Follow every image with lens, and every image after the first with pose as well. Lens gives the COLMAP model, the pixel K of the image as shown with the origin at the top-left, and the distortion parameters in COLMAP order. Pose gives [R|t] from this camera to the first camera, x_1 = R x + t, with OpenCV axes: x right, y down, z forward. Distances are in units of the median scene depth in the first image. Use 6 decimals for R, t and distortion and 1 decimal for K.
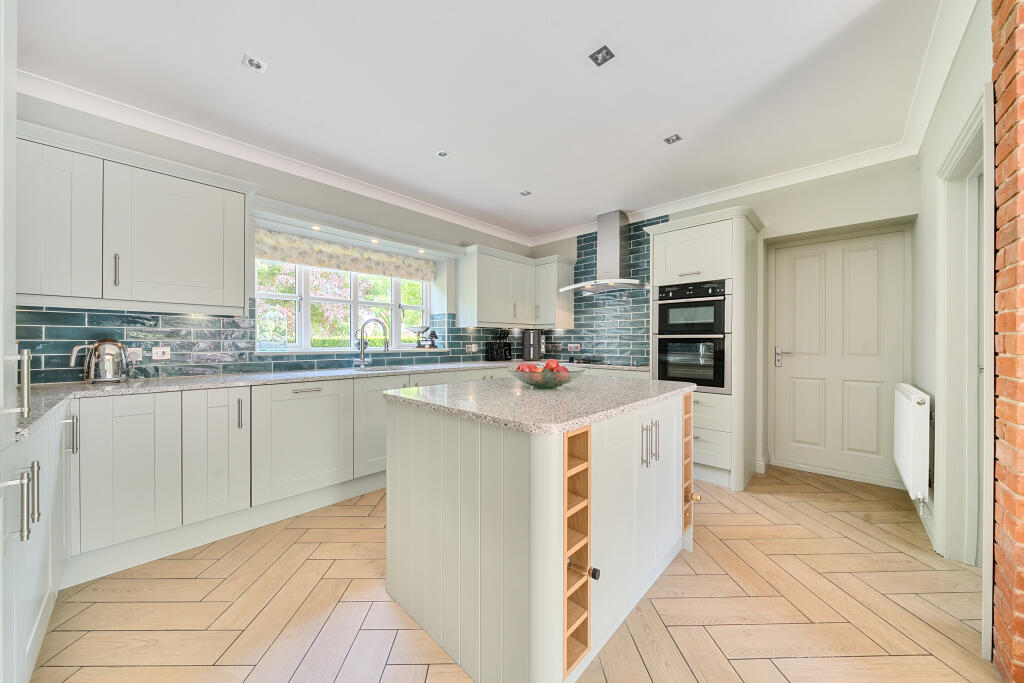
lens RADIAL K [[350.2, 0, 512.0], [0, 350.2, 341.5], [0, 0, 1]] dist [-0.009126, -0.000083]
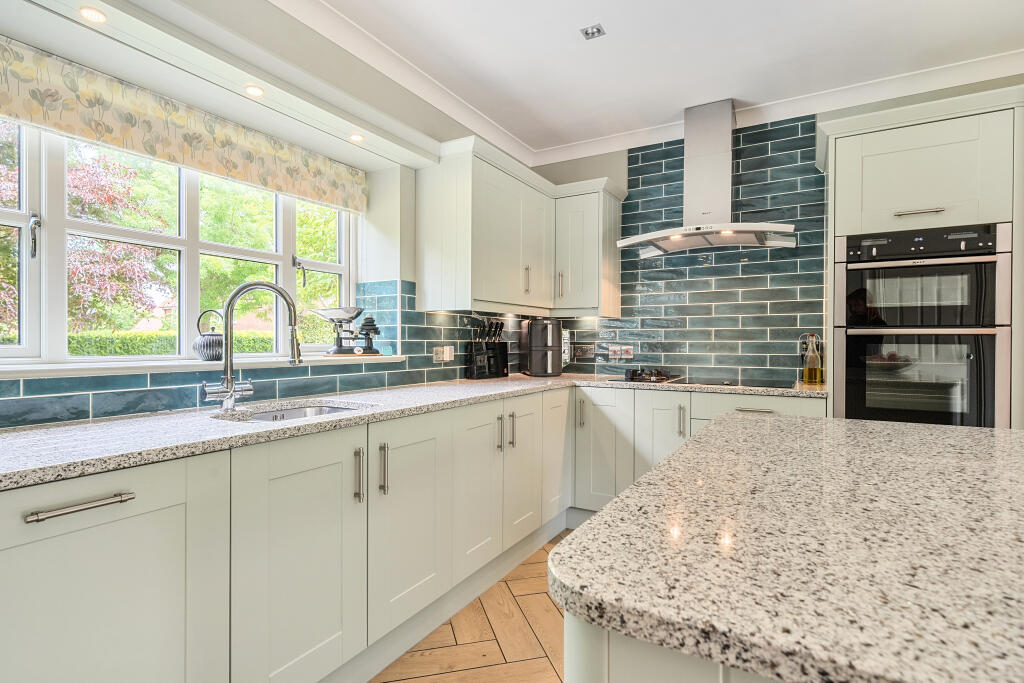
lens RADIAL K [[508.1, 0, 512.0], [0, 508.1, 341.5], [0, 0, 1]] dist [0.000357, 0.000033]
pose [[0.972169, 0.000739, 0.234281, -0.199488], [-0.001116, 0.999998, 0.001478, 0.000244], [-0.234279, -0.001699, 0.972168, 0.296538]]
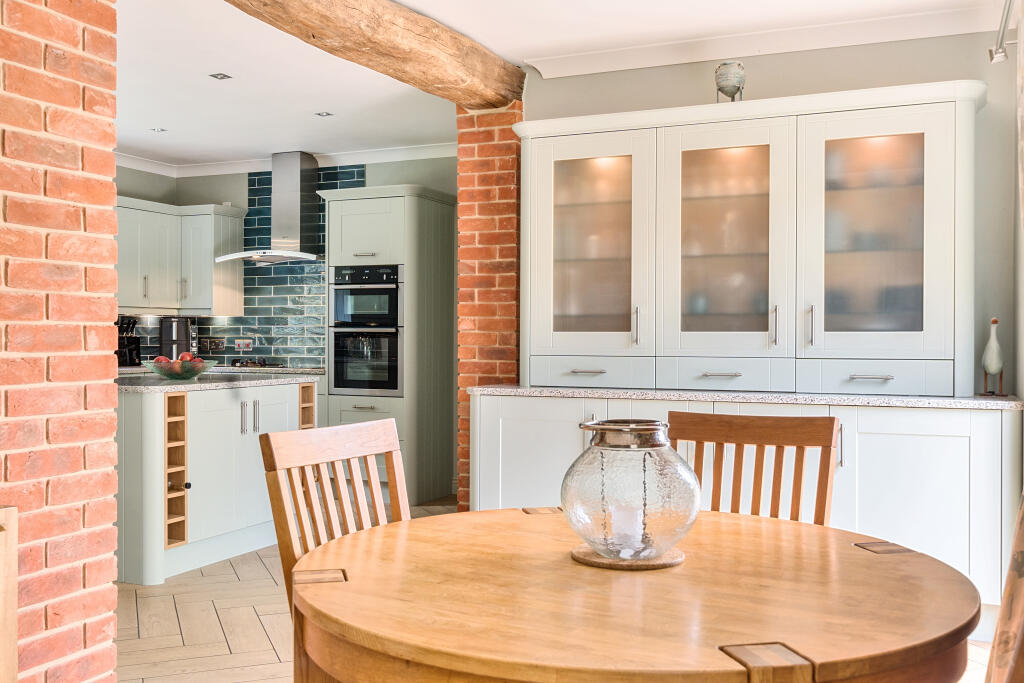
lens RADIAL K [[996.3, 0, 512.0], [0, 996.3, 341.5], [0, 0, 1]] dist [-0.004489, -0.000388]
pose [[0.942200, -0.001774, 0.335046, 0.031109], [-0.000783, 0.999972, 0.007496, -0.003822], [-0.335050, -0.007325, 0.942172, -1.012548]]
